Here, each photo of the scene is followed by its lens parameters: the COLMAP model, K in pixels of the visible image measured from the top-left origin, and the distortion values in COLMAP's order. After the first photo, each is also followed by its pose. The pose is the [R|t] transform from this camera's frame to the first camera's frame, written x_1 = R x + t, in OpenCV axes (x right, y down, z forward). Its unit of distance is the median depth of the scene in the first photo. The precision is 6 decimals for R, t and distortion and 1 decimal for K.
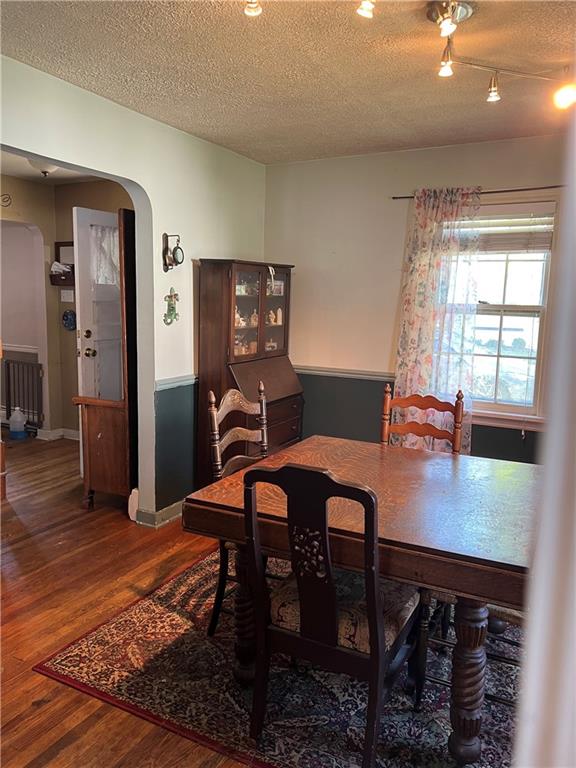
lens RADIAL K [[578.5, 0, 287.9], [0, 578.5, 384.2], [0, 0, 1]] dist [0.039598, -0.039139]
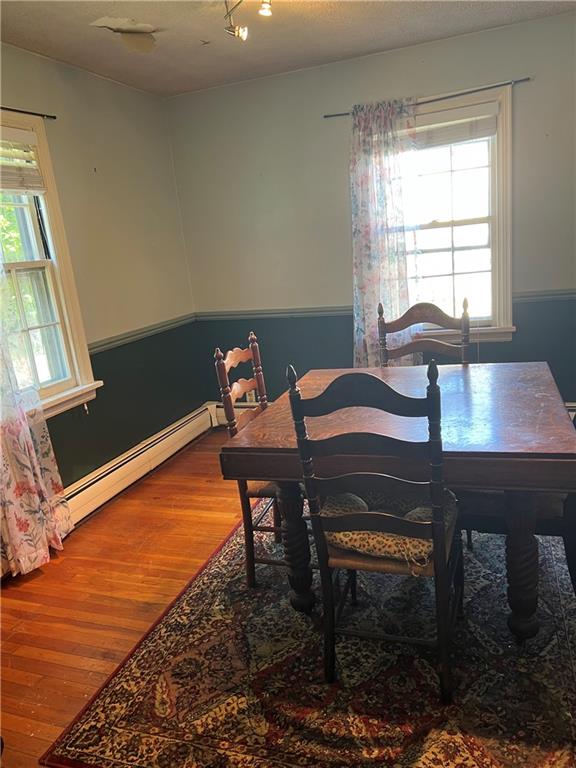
lens RADIAL K [[578.5, 0, 288.7], [0, 578.5, 384.2], [0, 0, 1]] dist [0.039598, -0.039139]
pose [[-0.148249, -0.244110, 0.958349, -0.714121], [0.228089, 0.934491, 0.273316, -0.177407], [-0.962288, 0.259108, -0.082859, 1.178970]]
